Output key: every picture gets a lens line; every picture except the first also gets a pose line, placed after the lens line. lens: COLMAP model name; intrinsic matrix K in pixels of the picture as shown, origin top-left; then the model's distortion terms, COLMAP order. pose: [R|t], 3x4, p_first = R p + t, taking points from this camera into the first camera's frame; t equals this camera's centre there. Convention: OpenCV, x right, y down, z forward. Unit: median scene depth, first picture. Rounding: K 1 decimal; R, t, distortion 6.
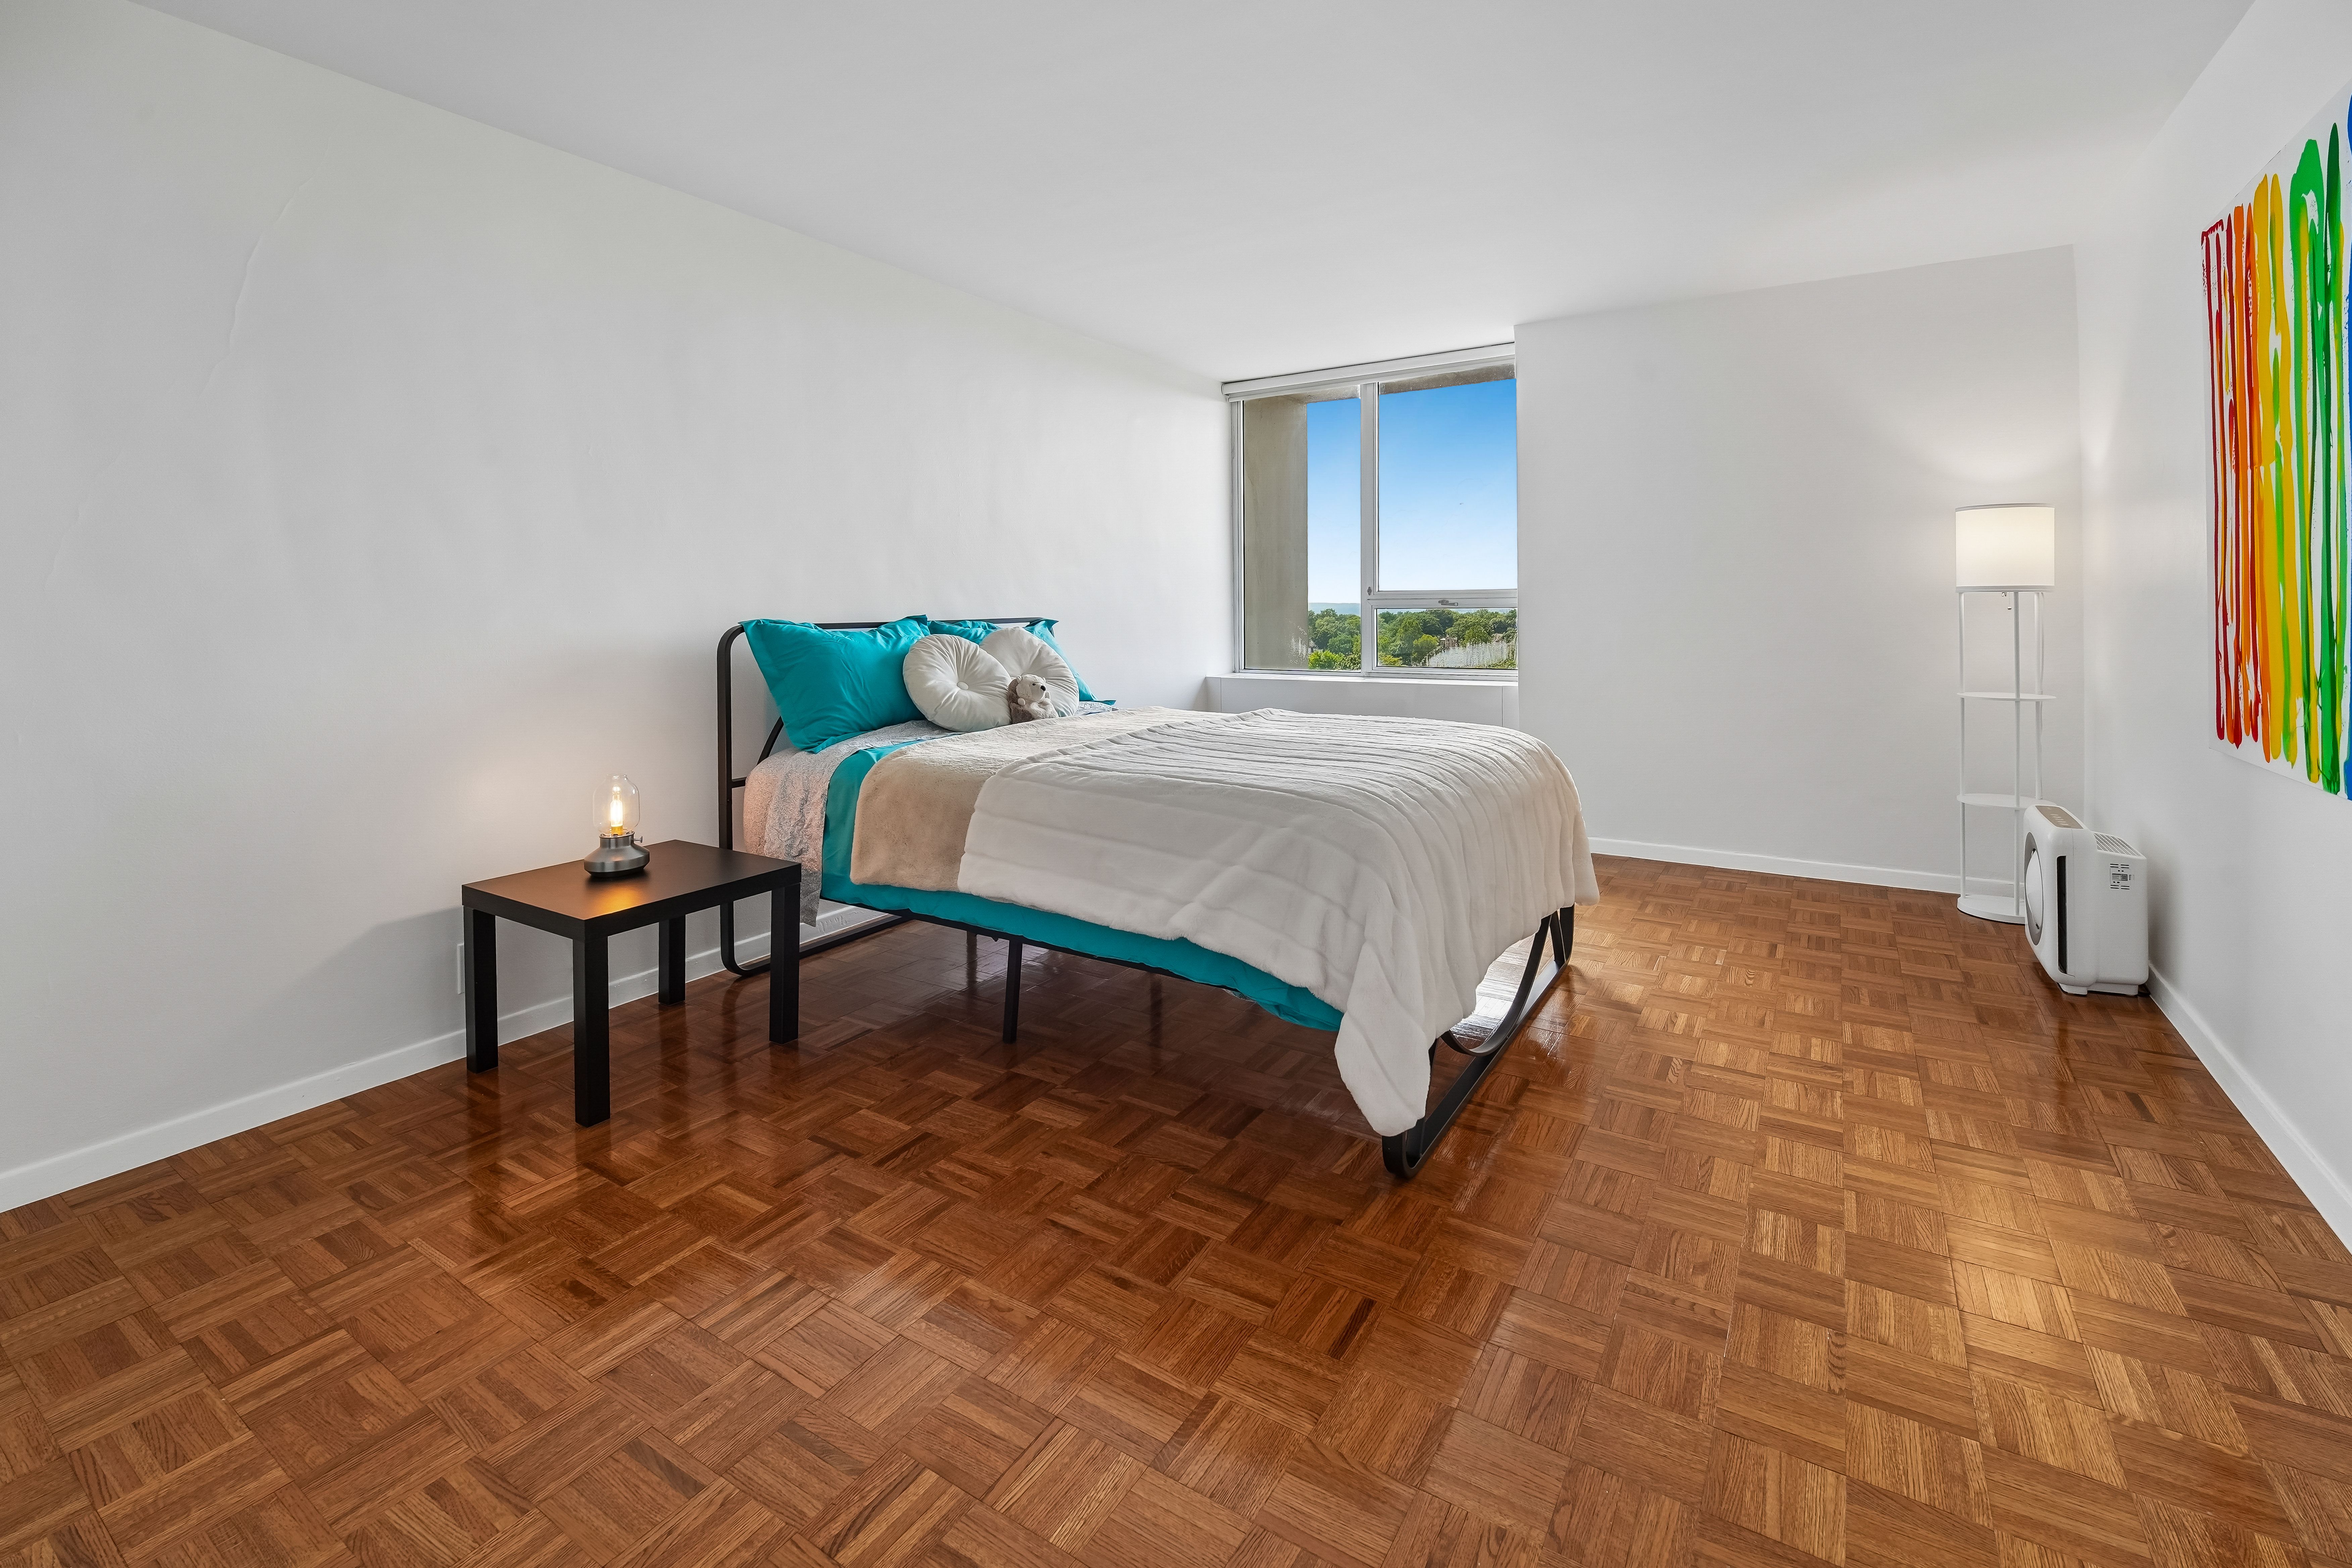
lens RADIAL K [[1025.9, 0, 1168.1], [0, 1025.9, 601.4], [0, 0, 1]] dist [0.001868, -0.000053]
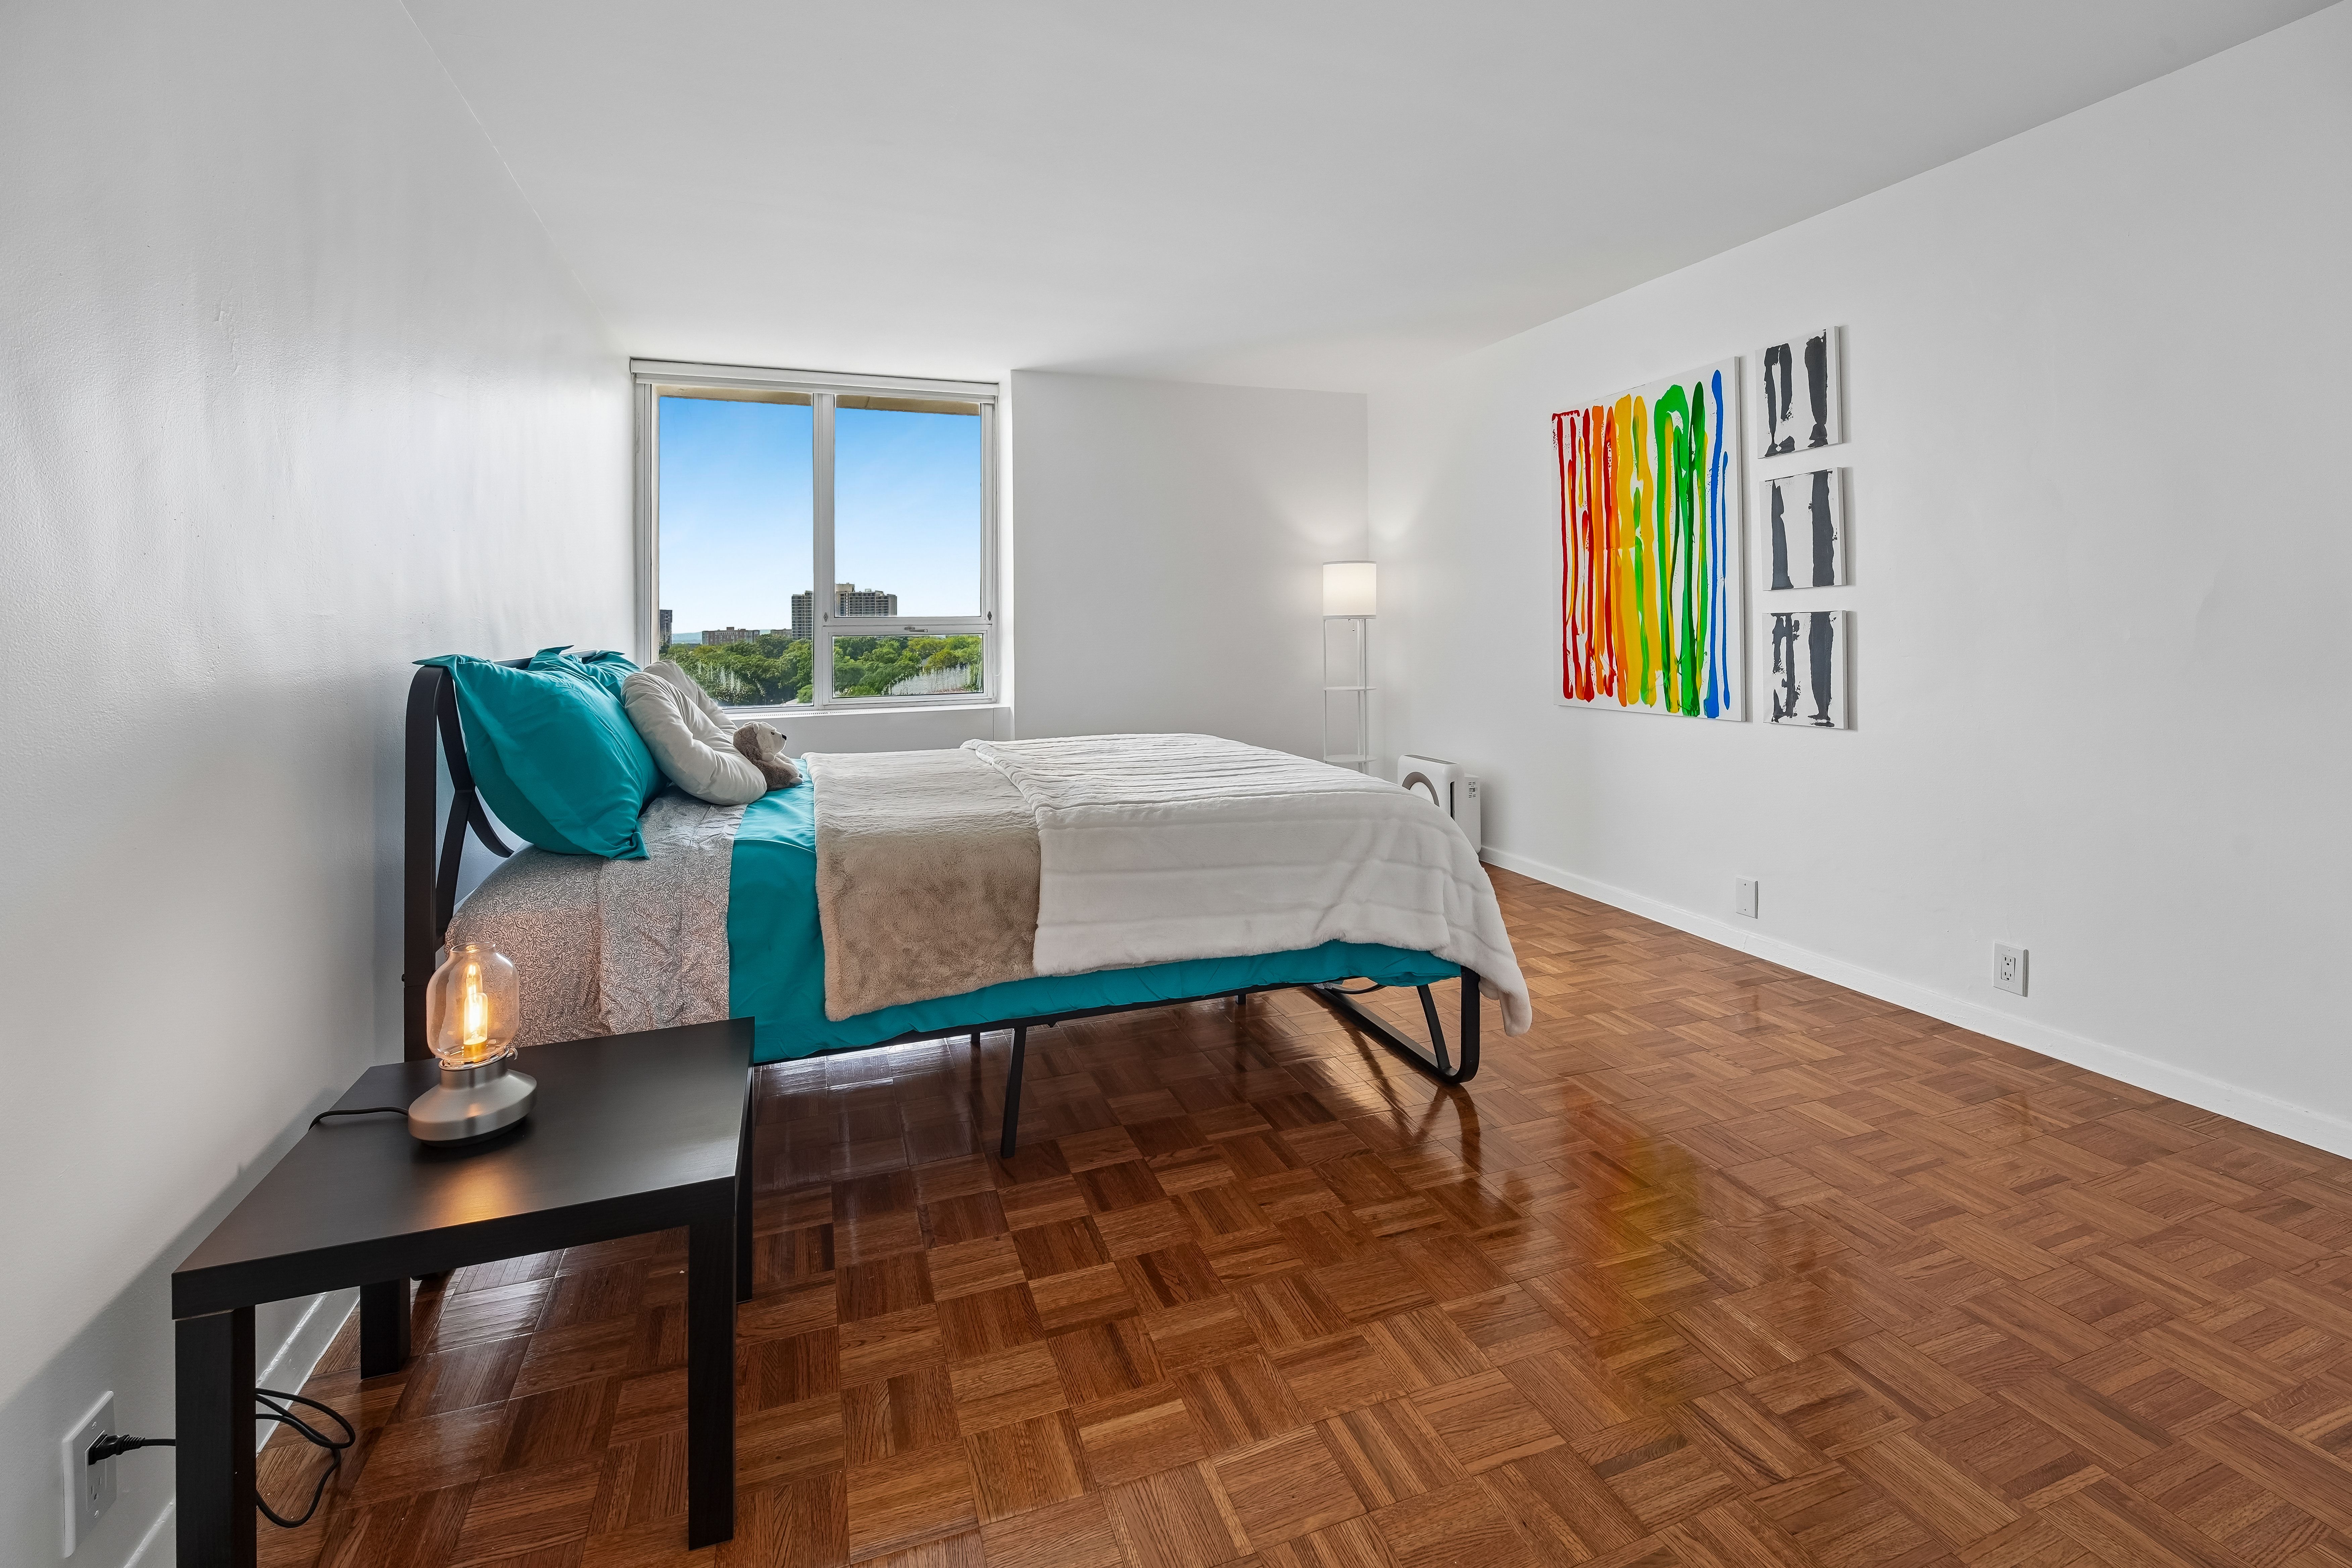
lens RADIAL K [[1034.8, 0, 1163.1], [0, 1034.8, 637.3], [0, 0, 1]] dist [0.002960, -0.007033]
pose [[0.613913, -0.009461, 0.789317, -0.880732], [0.008468, 0.999950, 0.005400, 0.011660], [-0.789328, 0.003369, 0.613962, 0.467673]]
